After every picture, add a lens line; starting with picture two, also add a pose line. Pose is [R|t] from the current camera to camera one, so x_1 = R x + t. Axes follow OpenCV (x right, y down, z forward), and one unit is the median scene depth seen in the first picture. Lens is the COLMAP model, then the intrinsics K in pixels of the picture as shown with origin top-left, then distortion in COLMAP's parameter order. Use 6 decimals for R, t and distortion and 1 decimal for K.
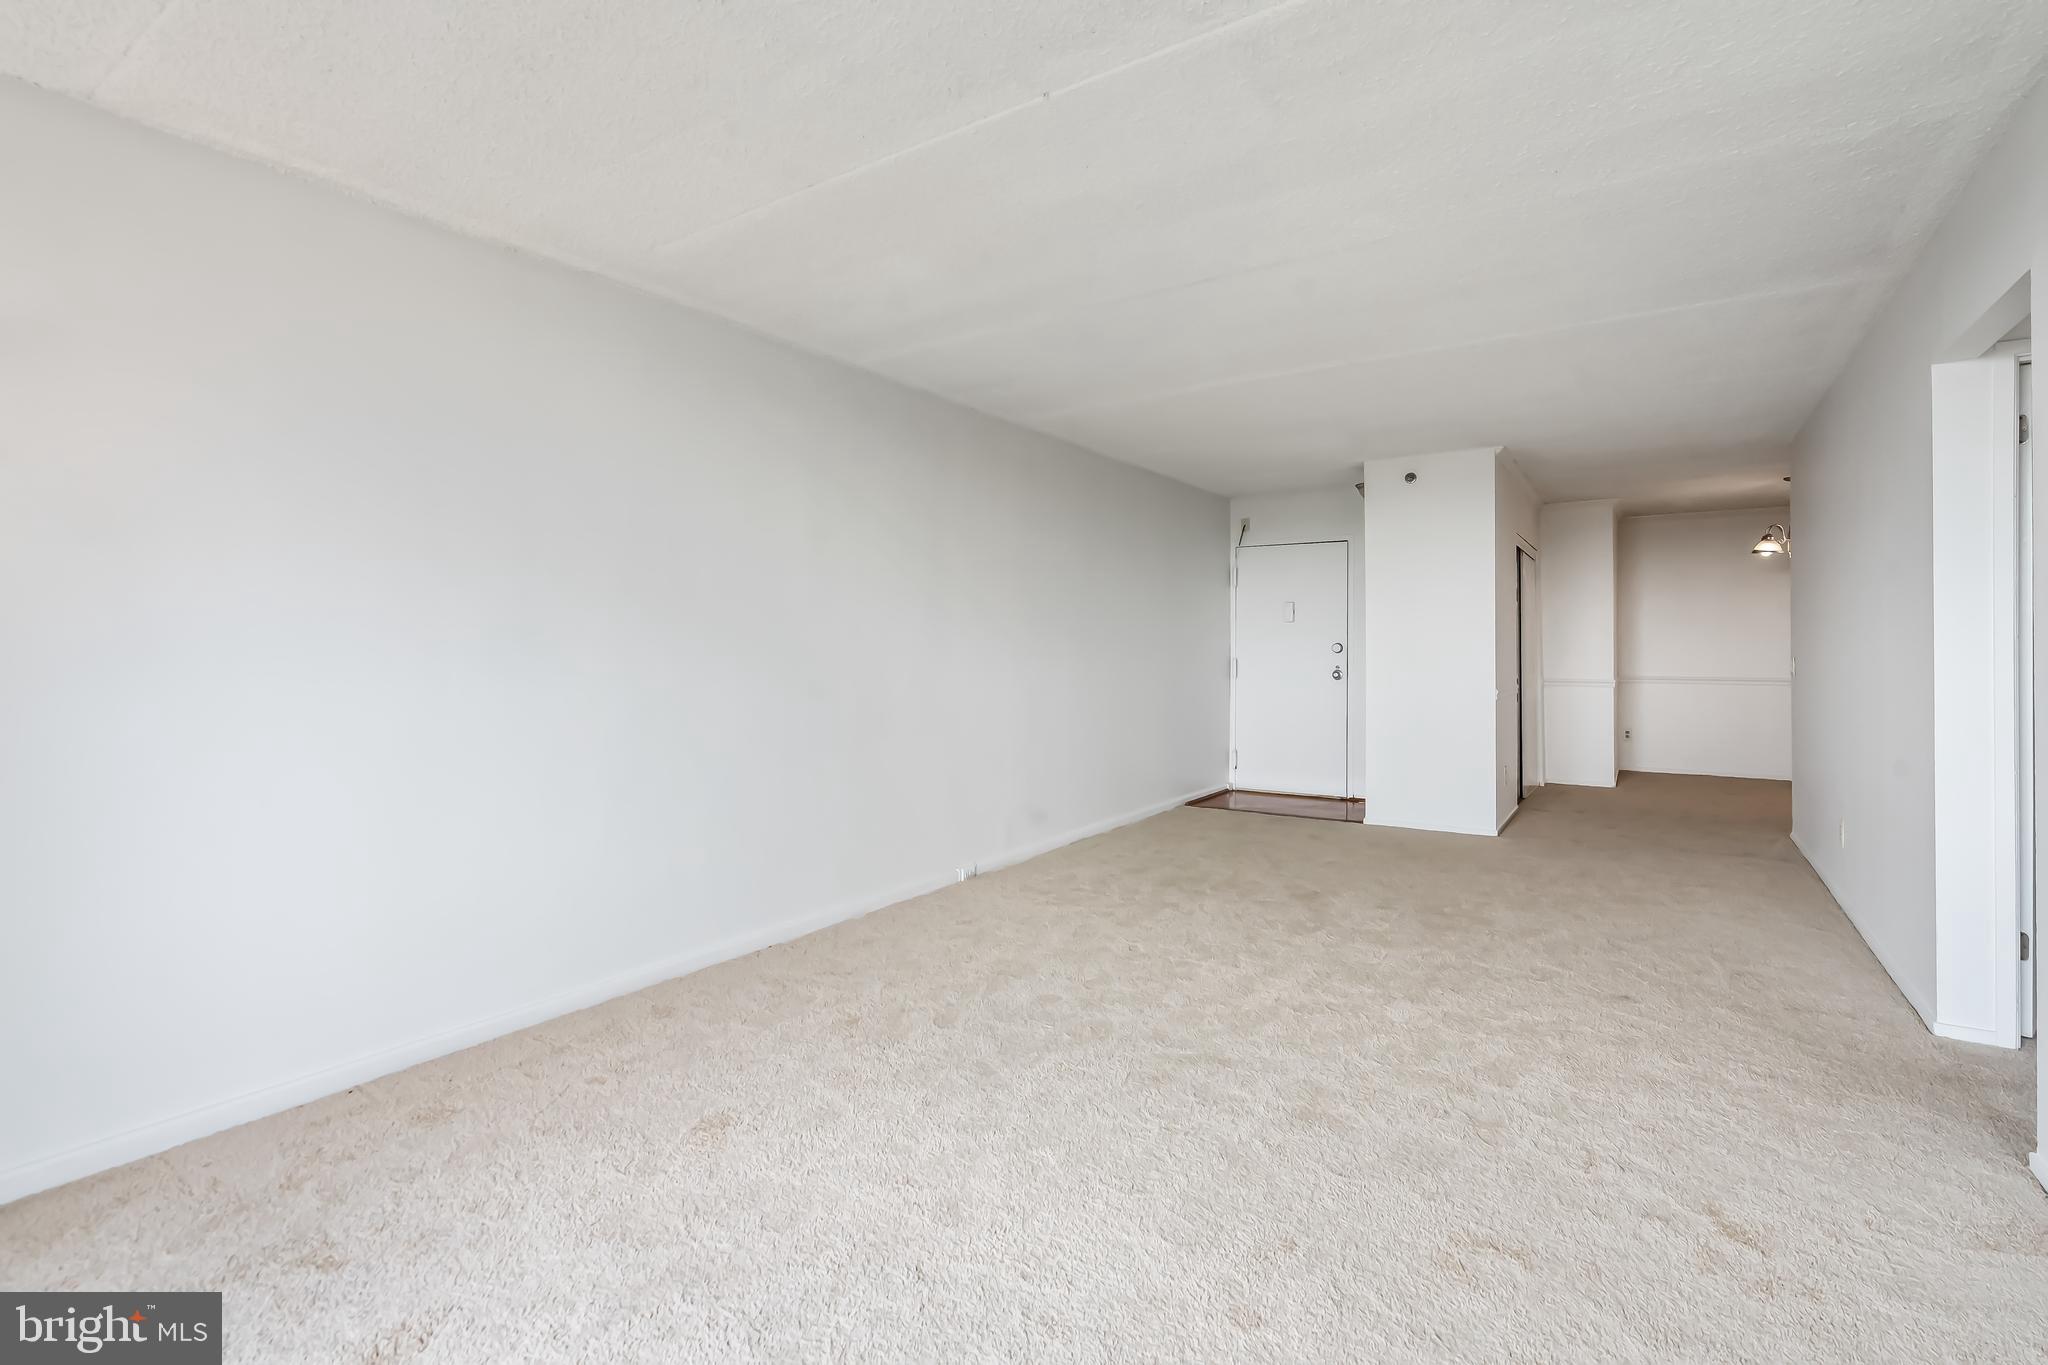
lens RADIAL K [[954.0, 0, 1027.1], [0, 954.0, 646.6], [0, 0, 1]] dist [-0.001149, 0.001360]
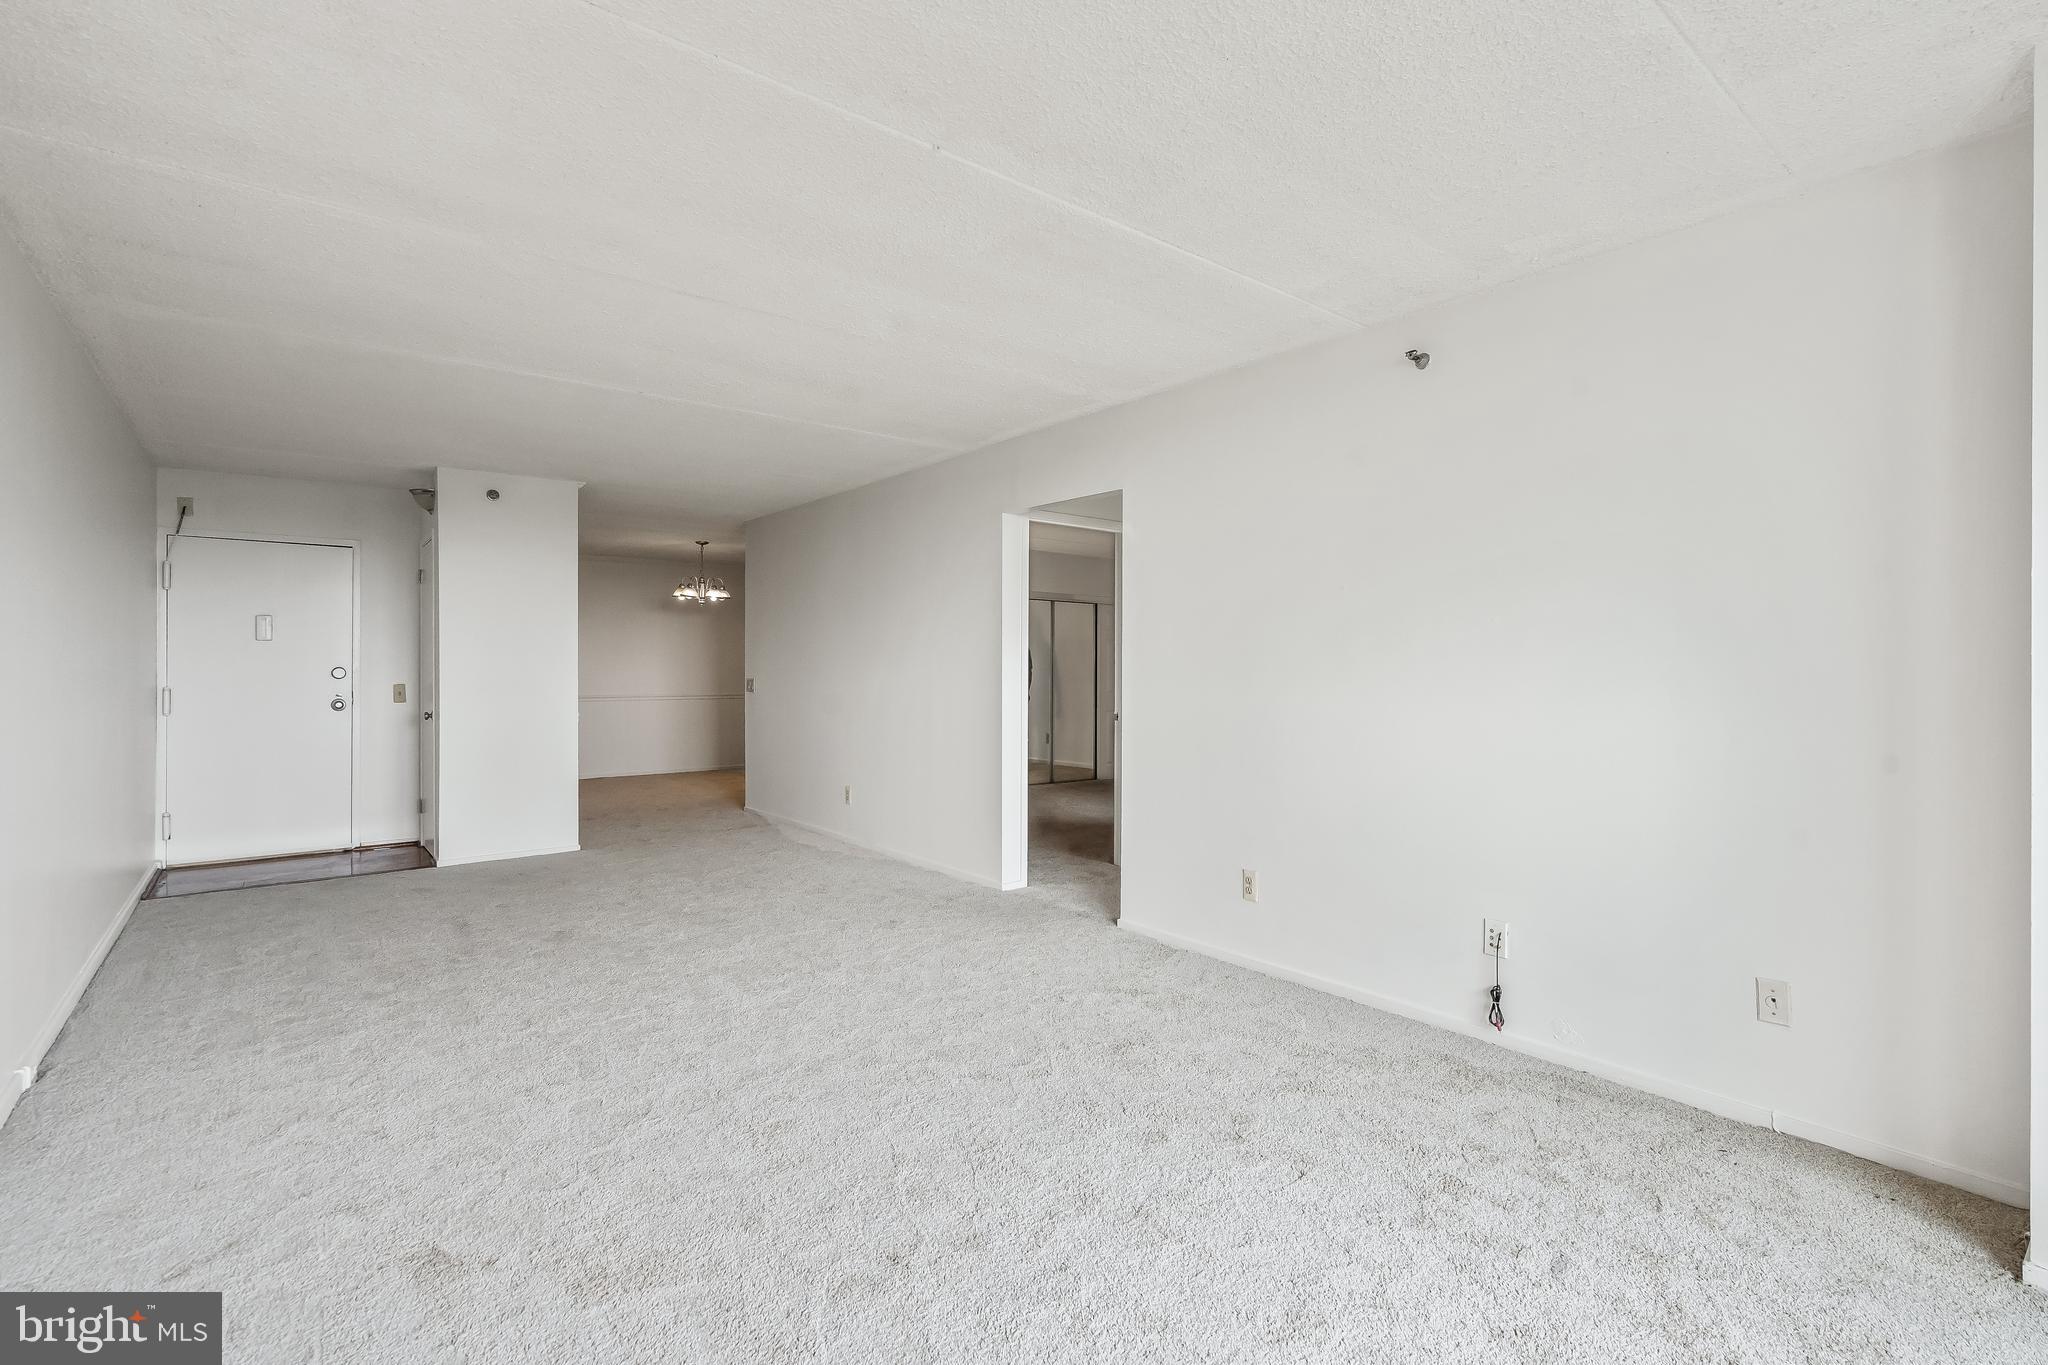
lens RADIAL K [[929.2, 0, 1015.9], [0, 929.2, 677.5], [0, 0, 1]] dist [-0.003471, 0.000902]
pose [[0.302793, -0.009147, 0.953012, -0.327048], [0.000092, 0.999954, 0.009568, -0.002667], [-0.953056, -0.002809, 0.302780, 0.218386]]
